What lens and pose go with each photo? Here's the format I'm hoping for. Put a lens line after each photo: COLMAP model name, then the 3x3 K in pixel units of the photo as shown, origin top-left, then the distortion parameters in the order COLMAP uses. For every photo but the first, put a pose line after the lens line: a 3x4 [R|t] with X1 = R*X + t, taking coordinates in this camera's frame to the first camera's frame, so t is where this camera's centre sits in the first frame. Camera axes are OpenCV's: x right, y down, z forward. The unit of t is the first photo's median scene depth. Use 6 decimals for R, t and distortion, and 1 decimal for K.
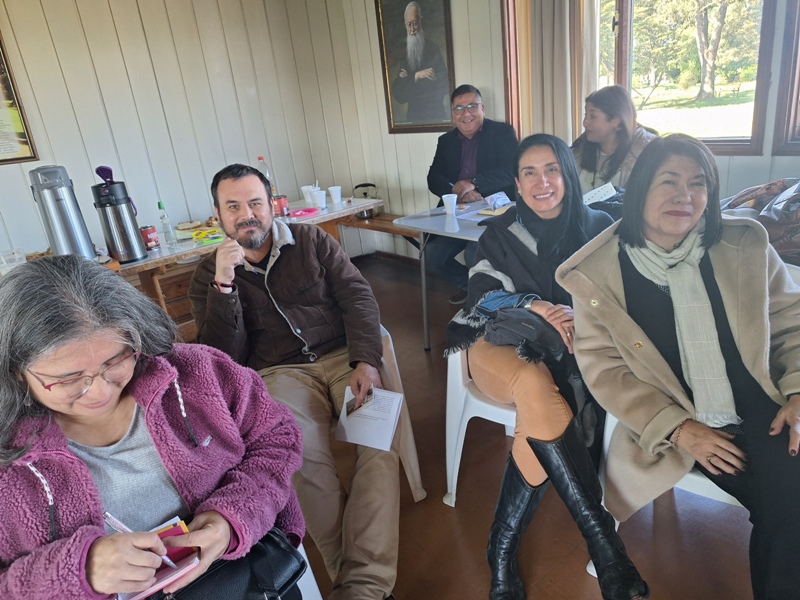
lens RADIAL K [[544.2, 0, 399.2], [0, 544.2, 313.5], [0, 0, 1]] dist [0.050822, -0.055349]
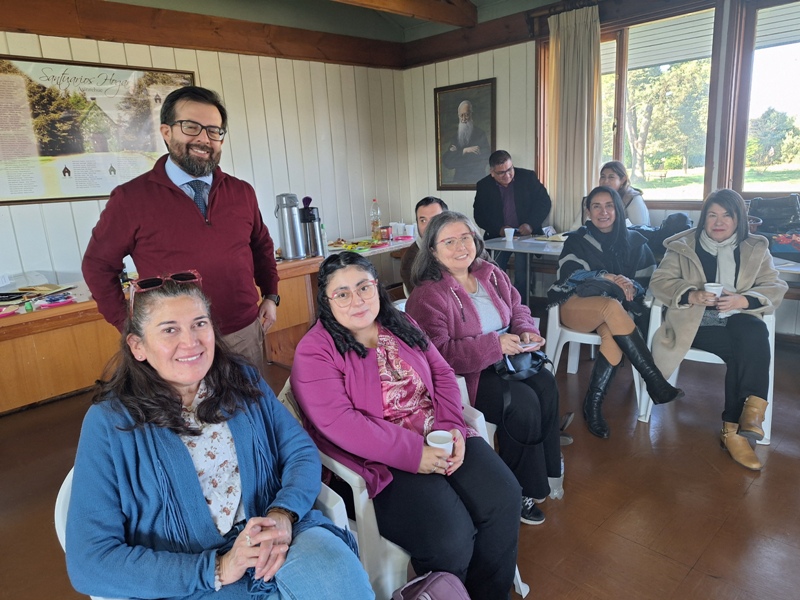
lens RADIAL K [[544.2, 0, 399.2], [0, 544.2, 313.5], [0, 0, 1]] dist [0.050822, -0.055349]
pose [[0.994538, 0.029532, 0.100109, -0.273043], [-0.017927, 0.993216, -0.114897, 0.147038], [-0.102823, 0.112475, 0.988320, -0.323468]]
